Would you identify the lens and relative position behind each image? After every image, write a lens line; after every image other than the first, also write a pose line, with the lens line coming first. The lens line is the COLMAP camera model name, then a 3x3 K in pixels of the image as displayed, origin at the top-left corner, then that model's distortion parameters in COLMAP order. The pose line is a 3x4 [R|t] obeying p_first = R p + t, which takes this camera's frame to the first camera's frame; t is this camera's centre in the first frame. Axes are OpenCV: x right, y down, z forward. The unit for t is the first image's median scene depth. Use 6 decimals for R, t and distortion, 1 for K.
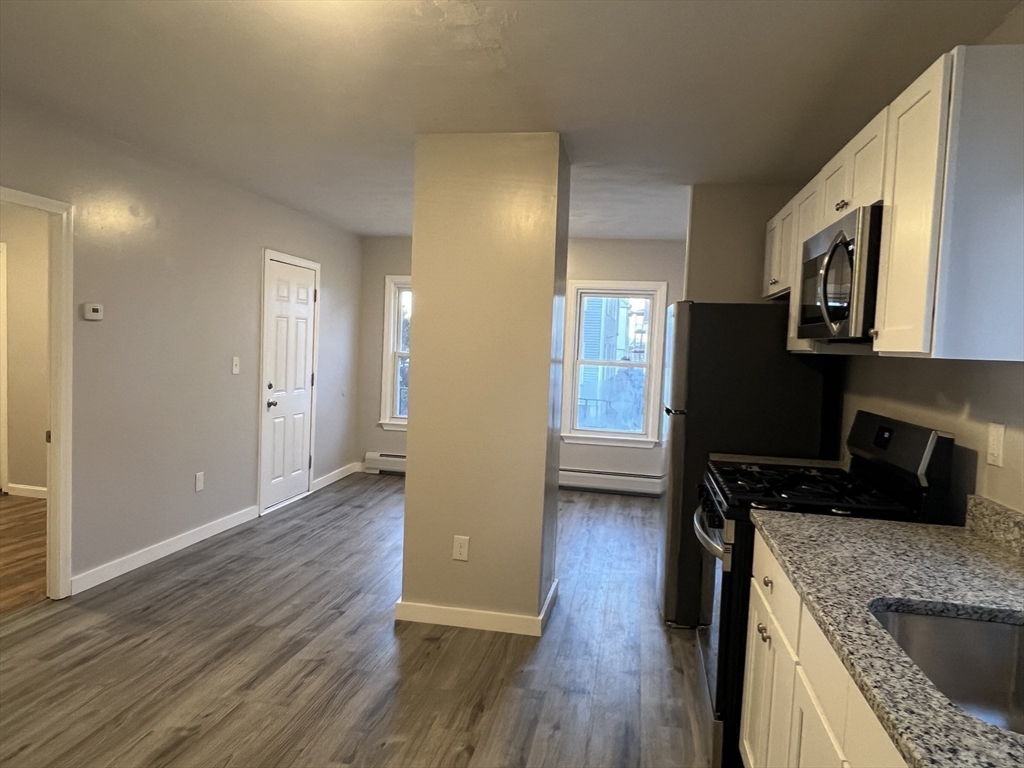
lens RADIAL K [[687.9, 0, 509.4], [0, 687.9, 389.3], [0, 0, 1]] dist [0.000516, -0.004357]
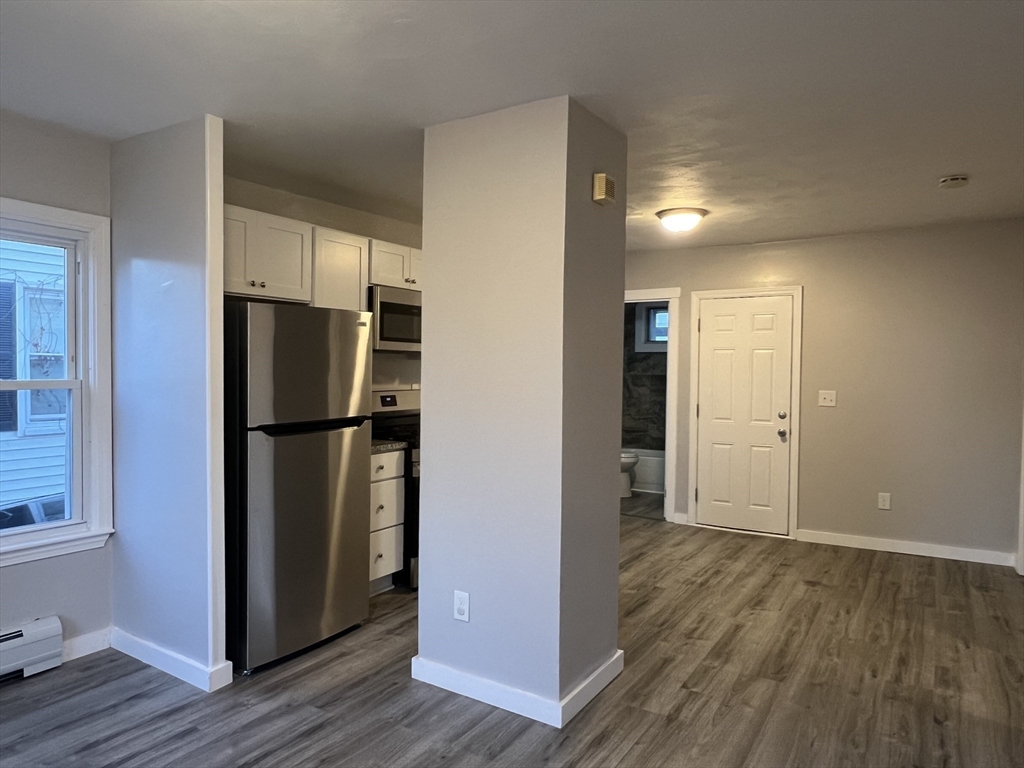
lens RADIAL K [[687.9, 0, 509.7], [0, 687.9, 384.5], [0, 0, 1]] dist [0.000516, -0.004357]
pose [[-0.930295, -0.063880, 0.361207, -0.411643], [-0.027937, 0.994198, 0.103871, -0.162576], [-0.365746, 0.086540, -0.926683, 2.318830]]
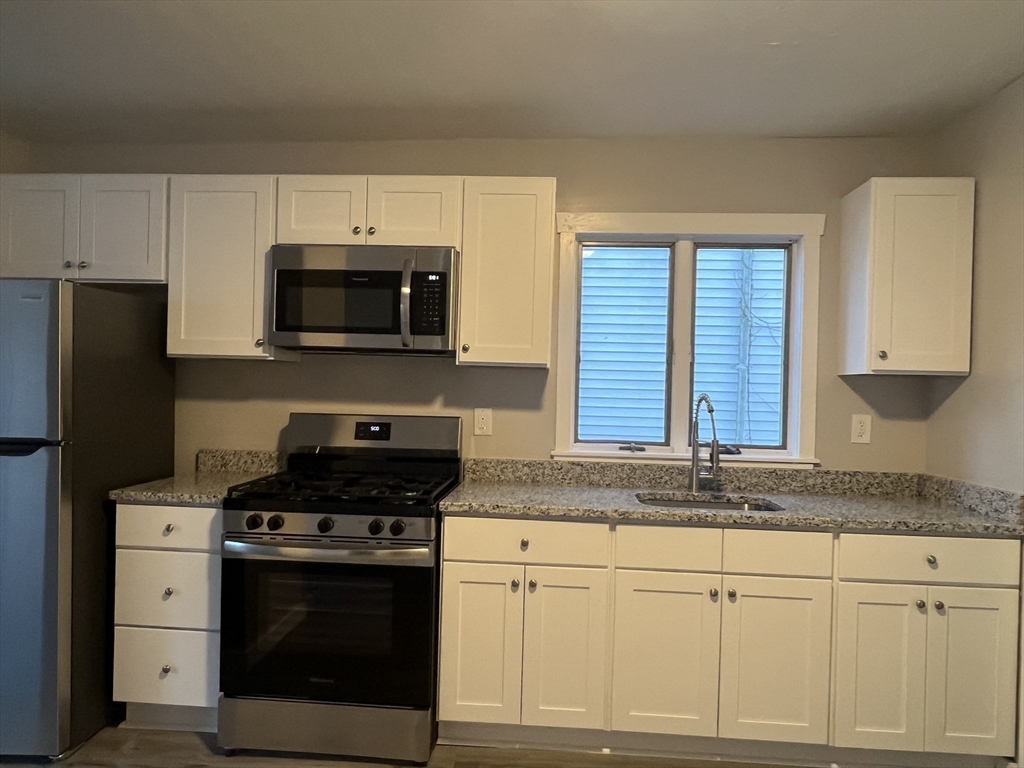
lens RADIAL K [[687.9, 0, 504.5], [0, 687.9, 389.3], [0, 0, 1]] dist [0.000516, -0.004357]
pose [[-0.106365, -0.041498, 0.993461, -0.585711], [0.034515, 0.998373, 0.045398, -0.042931], [-0.993728, 0.039118, -0.104760, 0.773822]]
